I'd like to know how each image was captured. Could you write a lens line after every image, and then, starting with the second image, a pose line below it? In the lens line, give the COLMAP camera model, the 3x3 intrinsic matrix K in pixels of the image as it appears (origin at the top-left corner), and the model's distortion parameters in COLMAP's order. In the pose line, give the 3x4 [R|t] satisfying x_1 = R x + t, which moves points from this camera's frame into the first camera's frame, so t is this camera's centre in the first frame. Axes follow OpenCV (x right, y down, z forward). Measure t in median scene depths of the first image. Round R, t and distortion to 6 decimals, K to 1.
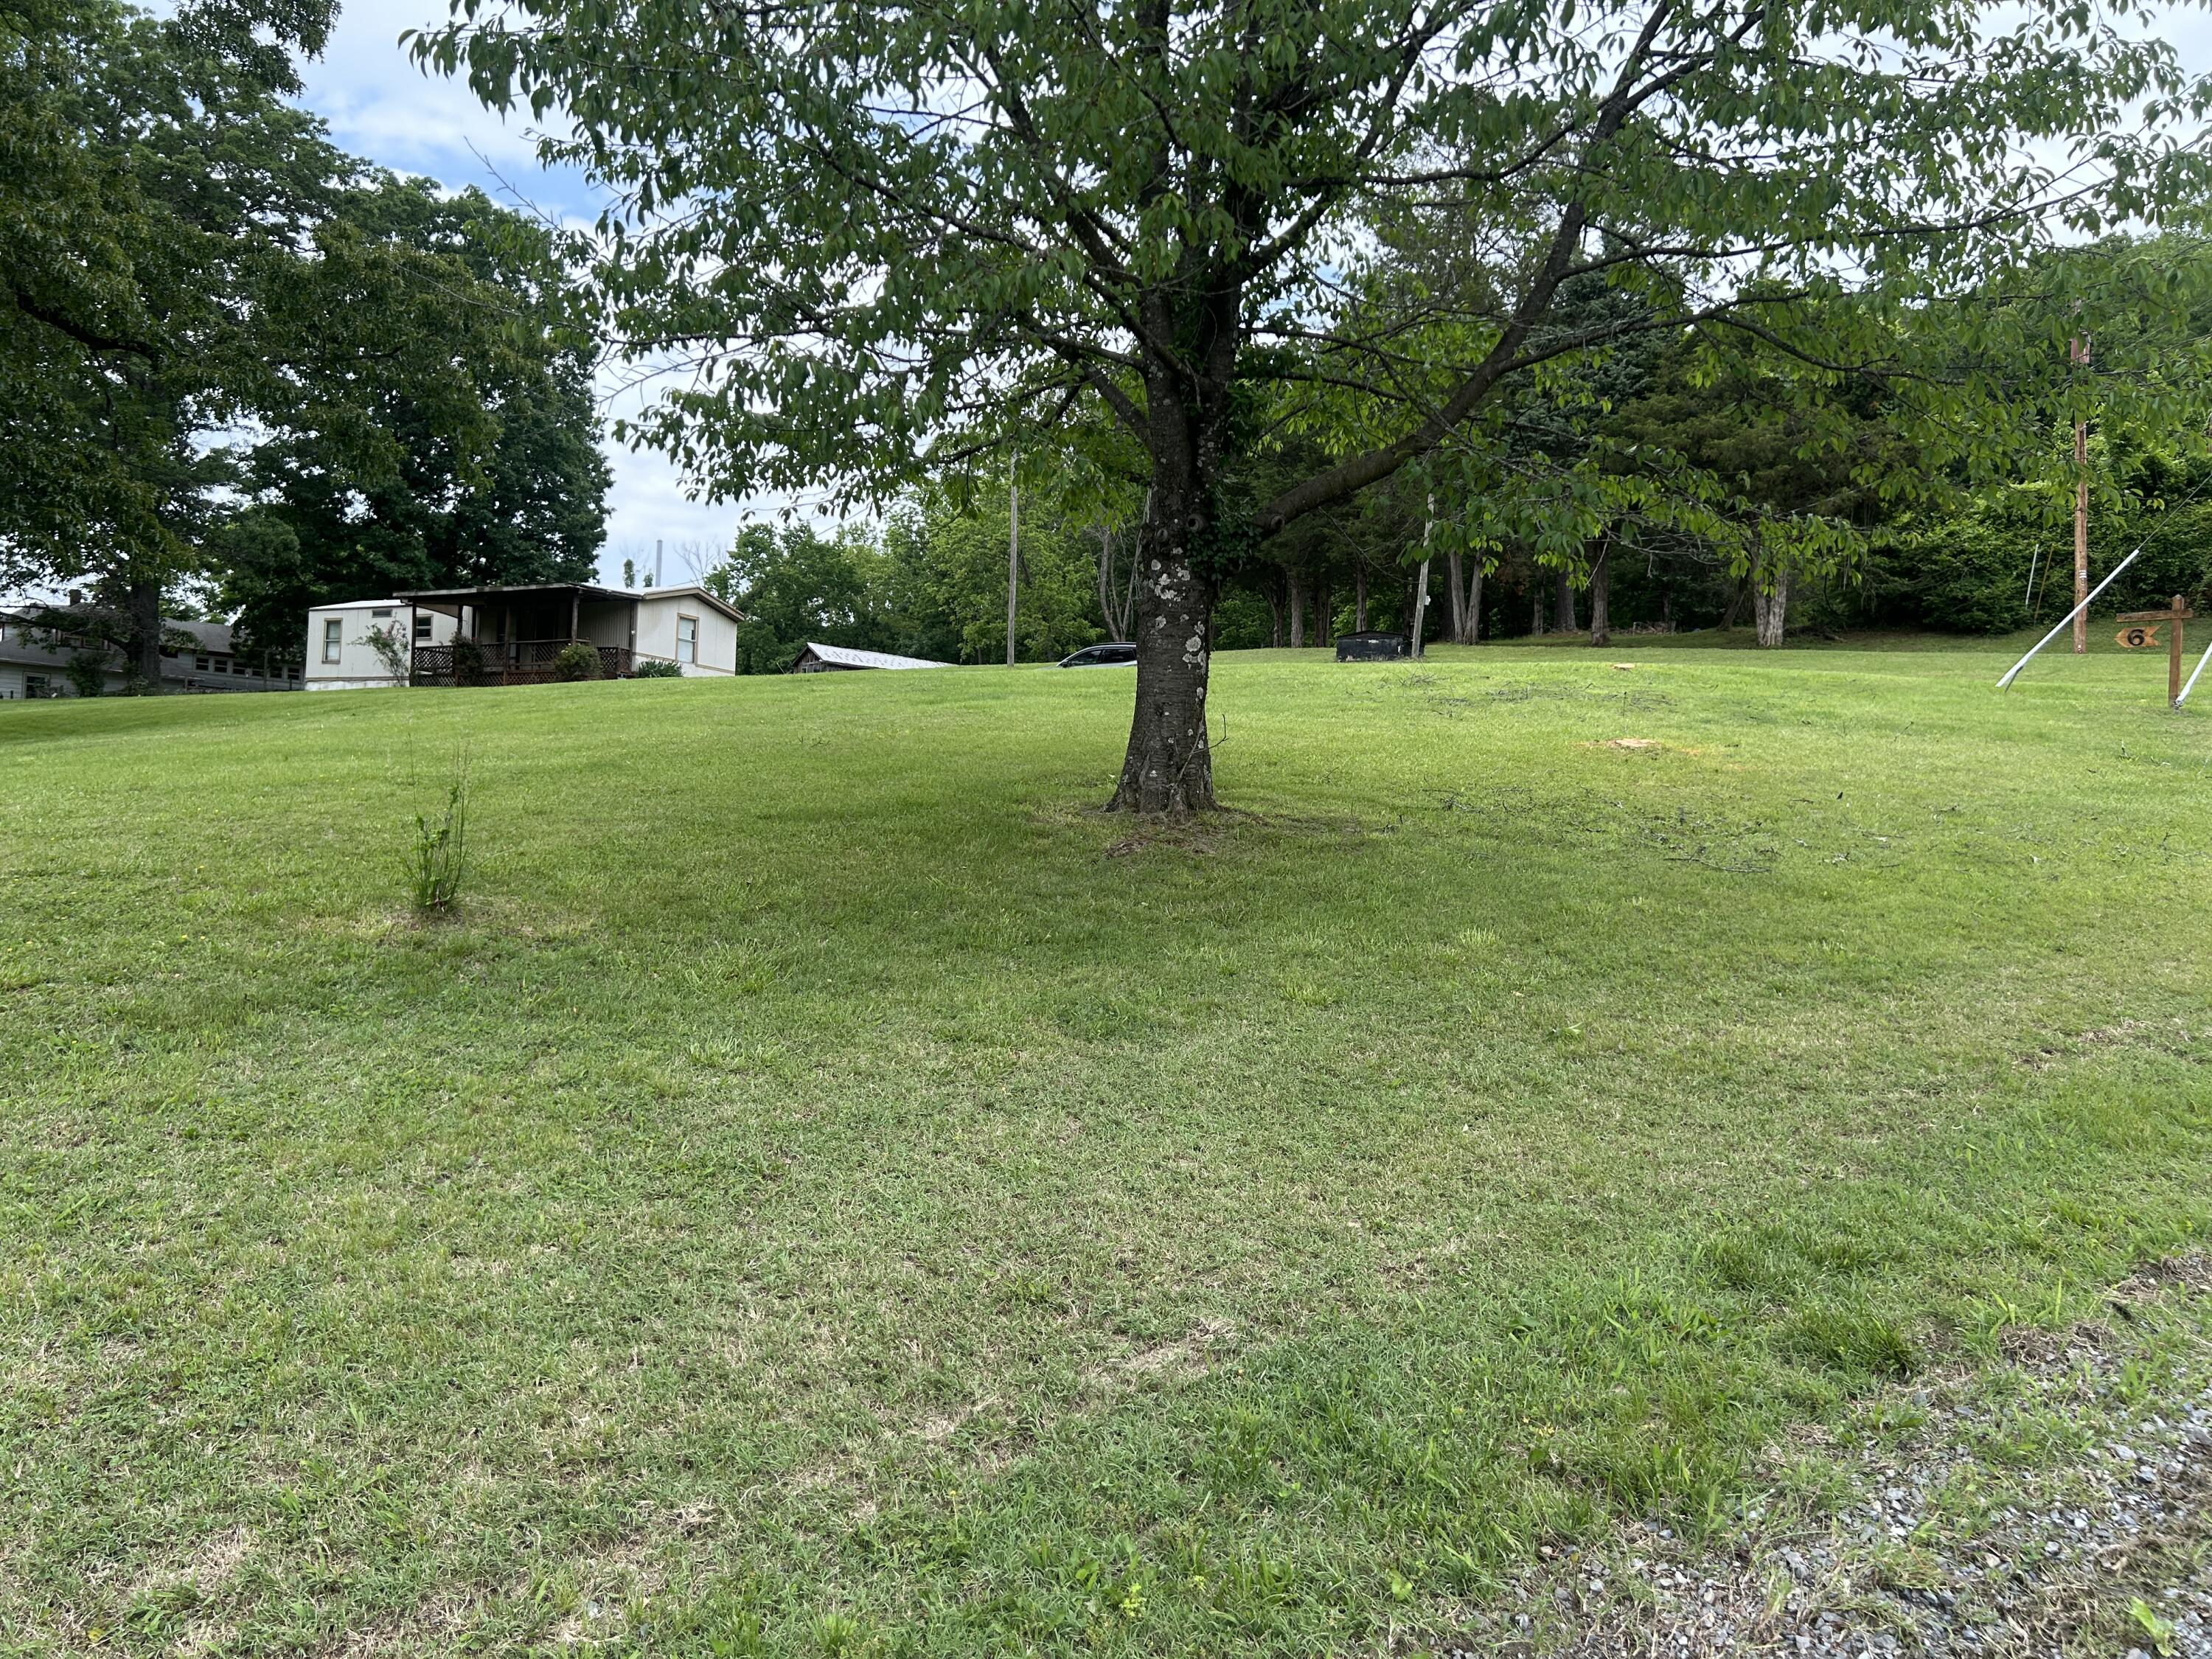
lens RADIAL K [[1630.5, 0, 1122.5], [0, 1630.5, 835.9], [0, 0, 1]] dist [0.031519, -0.056384]
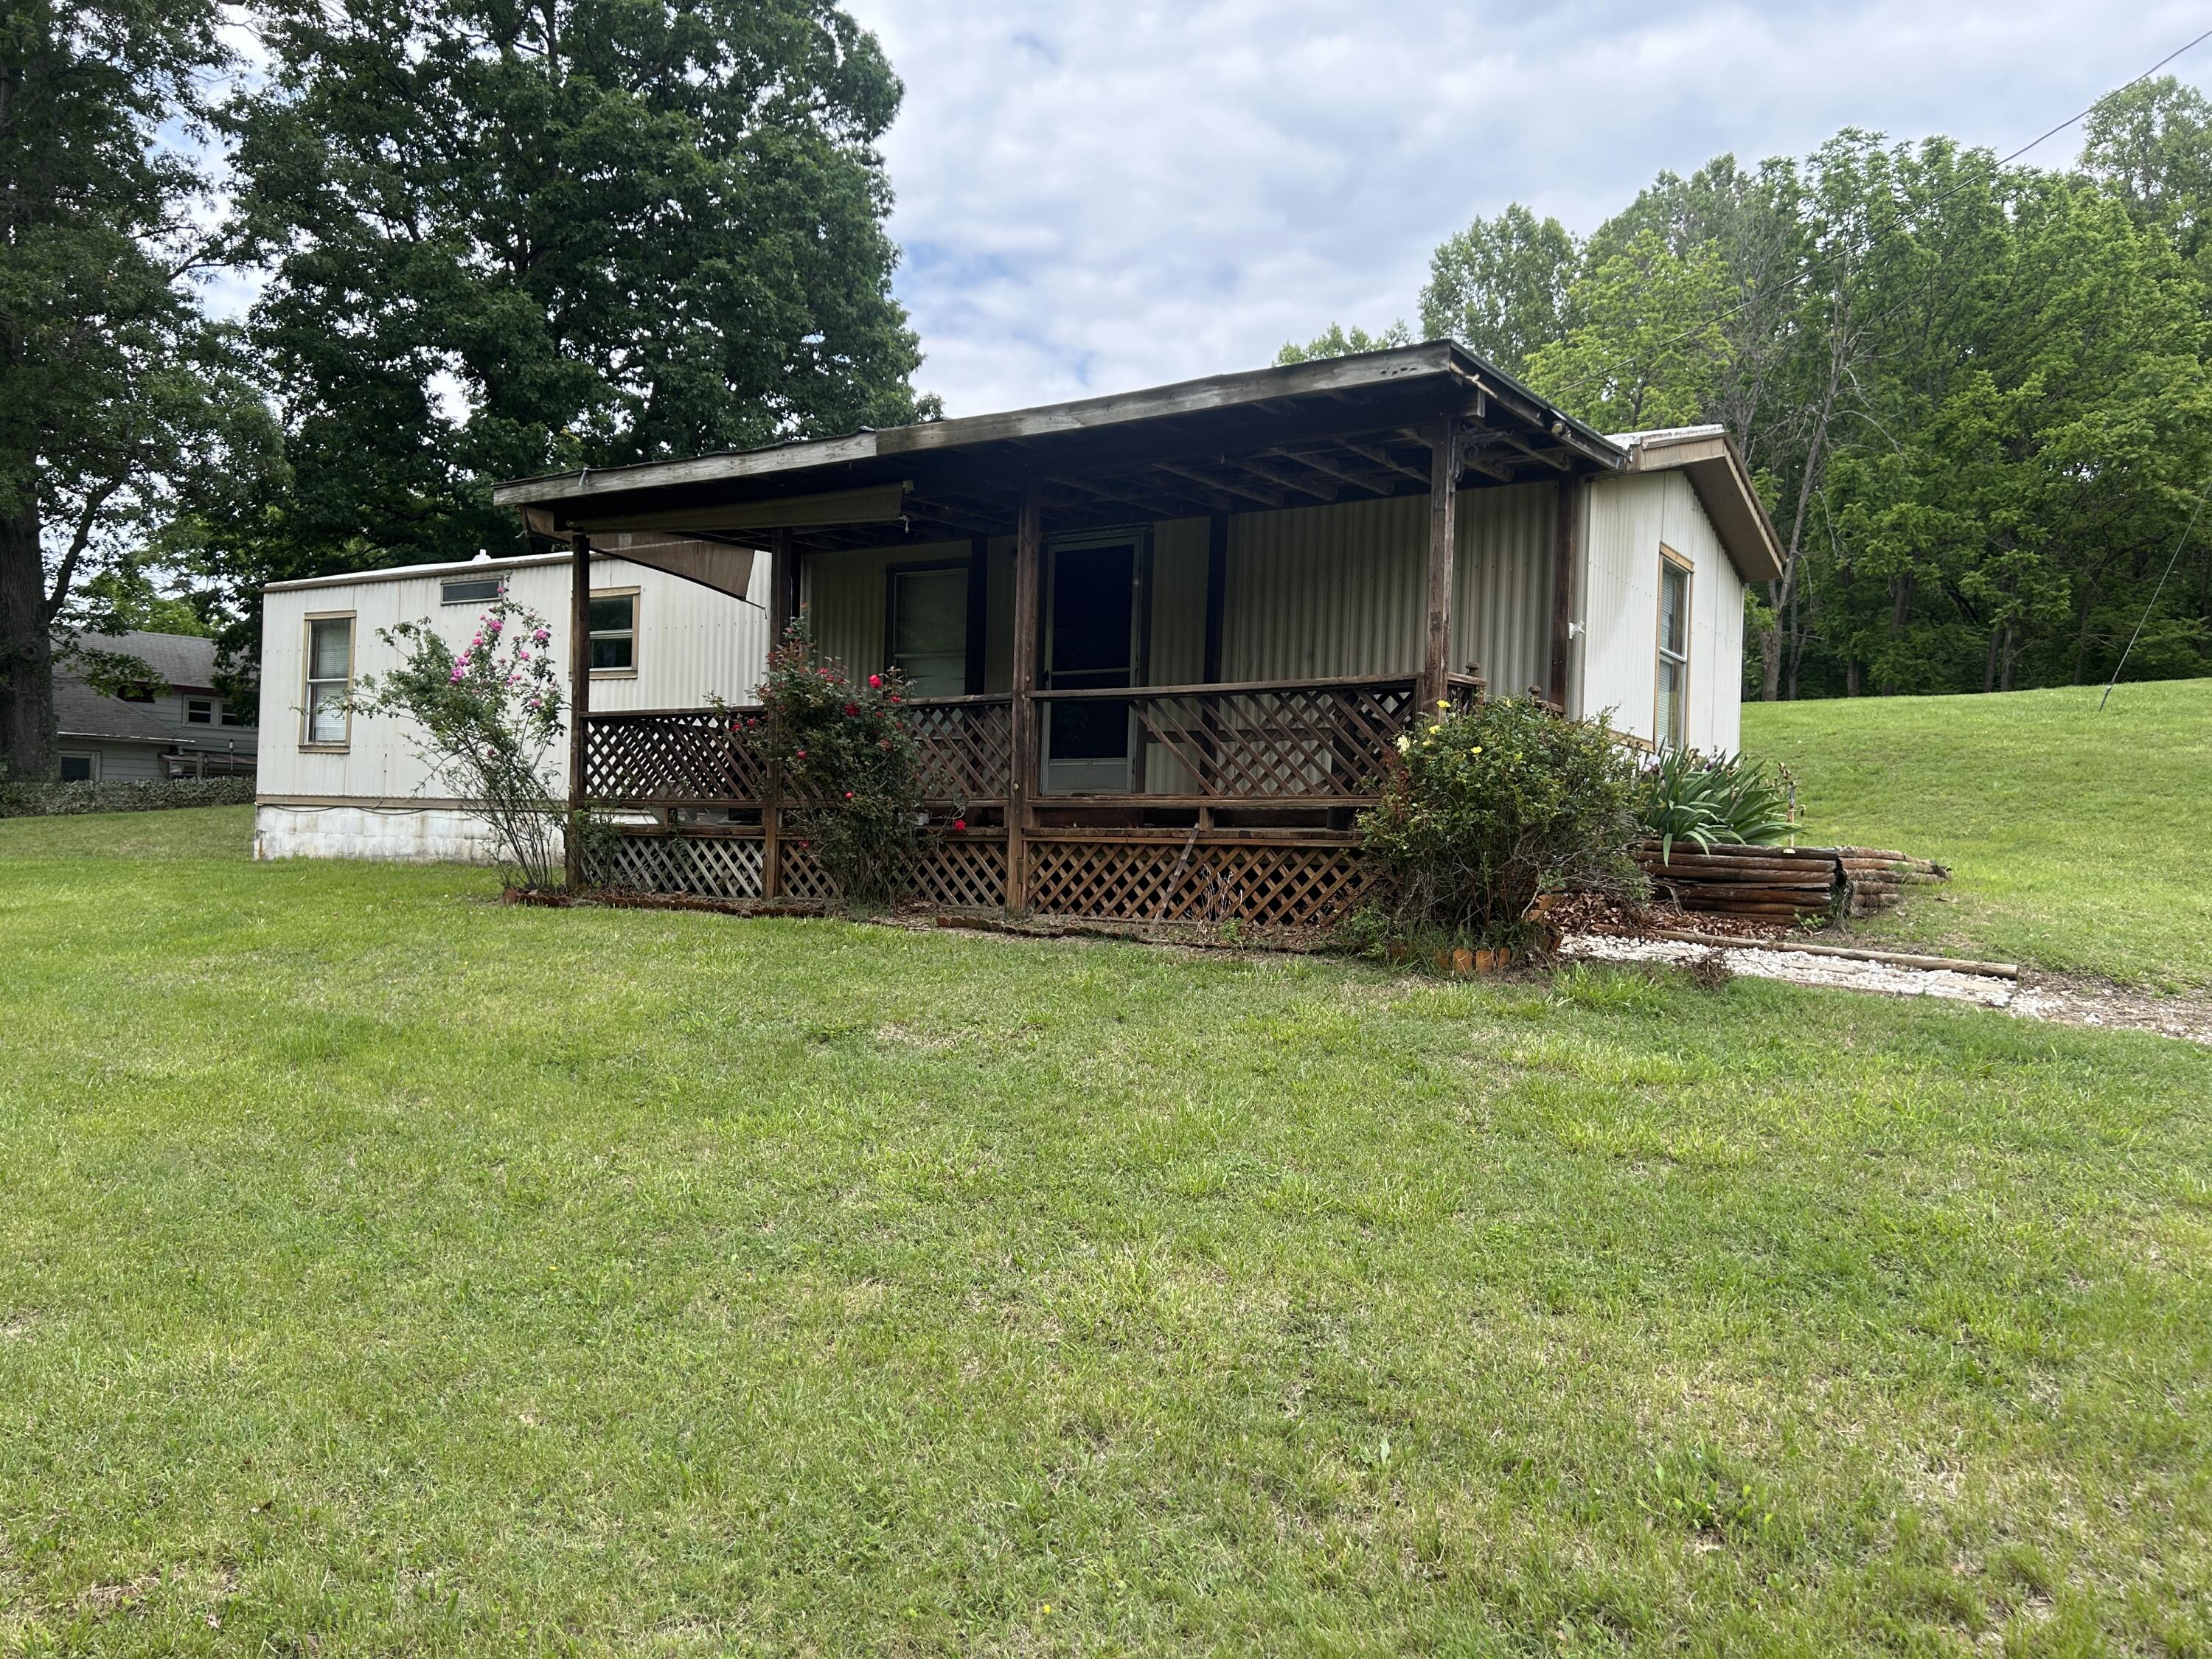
lens RADIAL K [[1630.5, 0, 1123.6], [0, 1630.5, 861.2], [0, 0, 1]] dist [0.031519, -0.056384]
pose [[0.996813, -0.012293, -0.078823, -1.031773], [0.013515, 0.999796, 0.014987, -0.296646], [0.078623, -0.016005, 0.996776, 2.361709]]
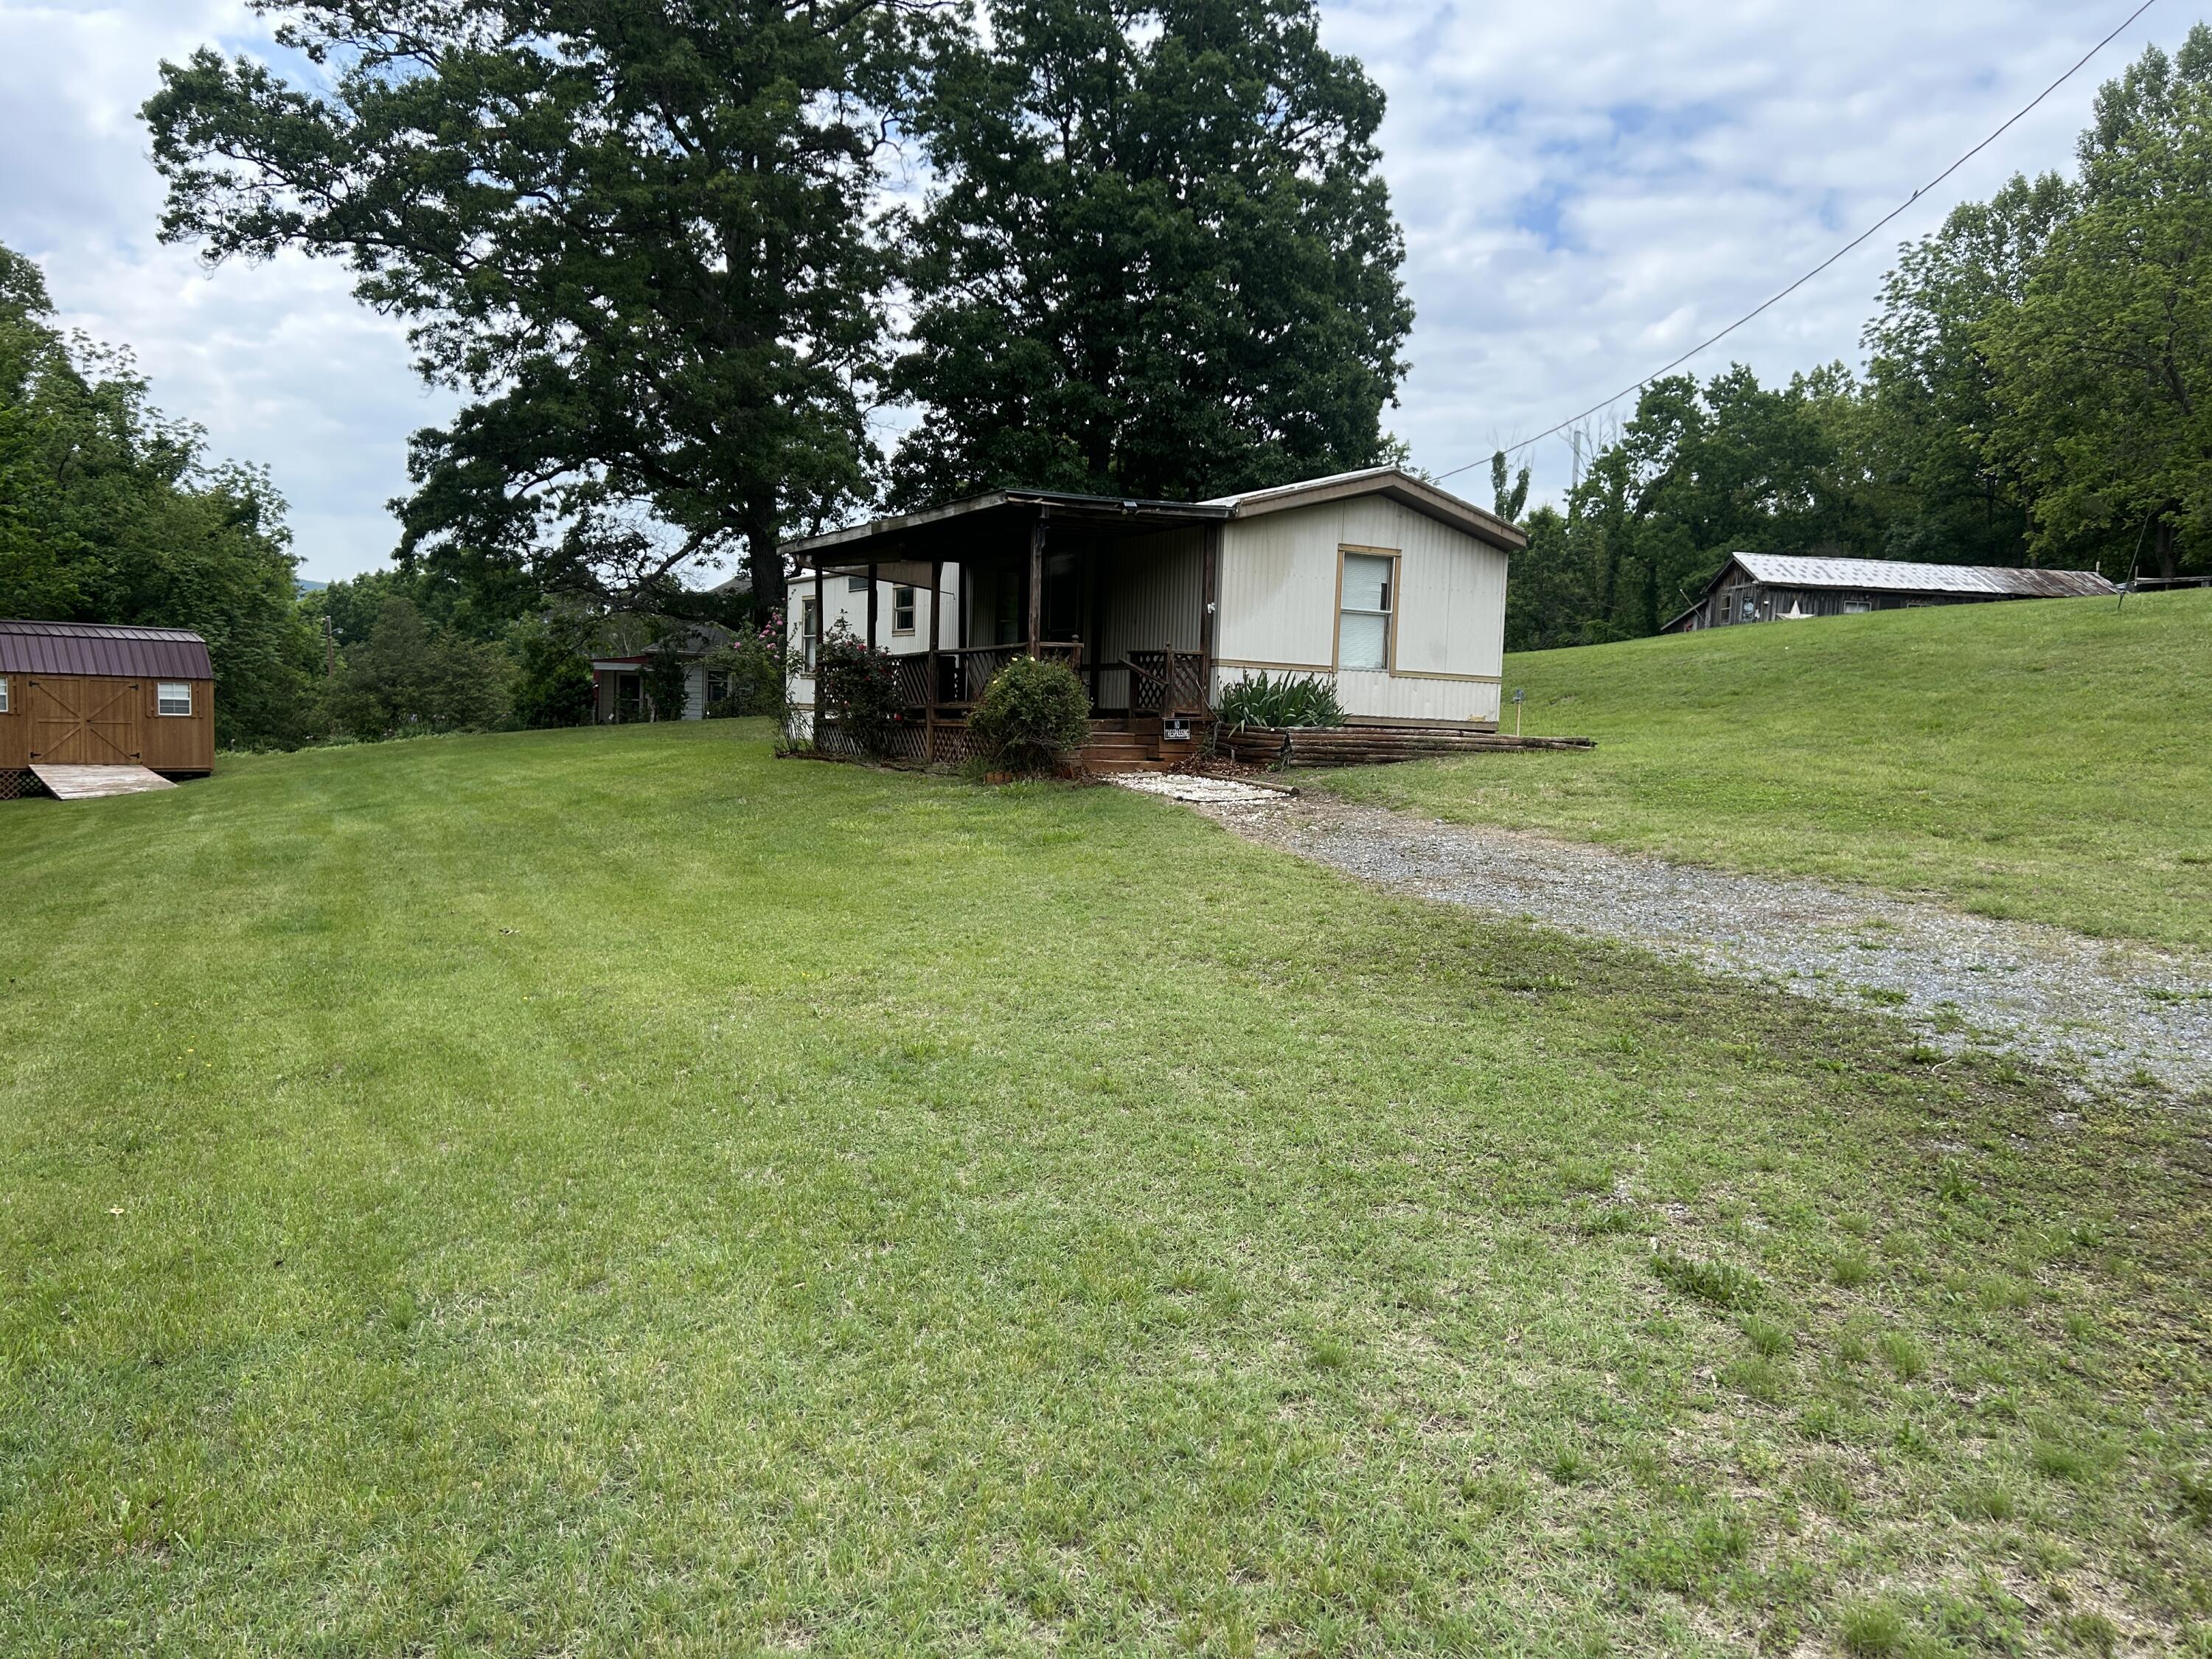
lens RADIAL K [[1630.5, 0, 1100.2], [0, 1630.5, 846.0], [0, 0, 1]] dist [0.031519, -0.056384]
pose [[0.841536, 0.023581, -0.539687, -0.339498], [0.012127, 0.997970, 0.062515, -0.281111], [0.540066, -0.059153, 0.839542, 1.999274]]
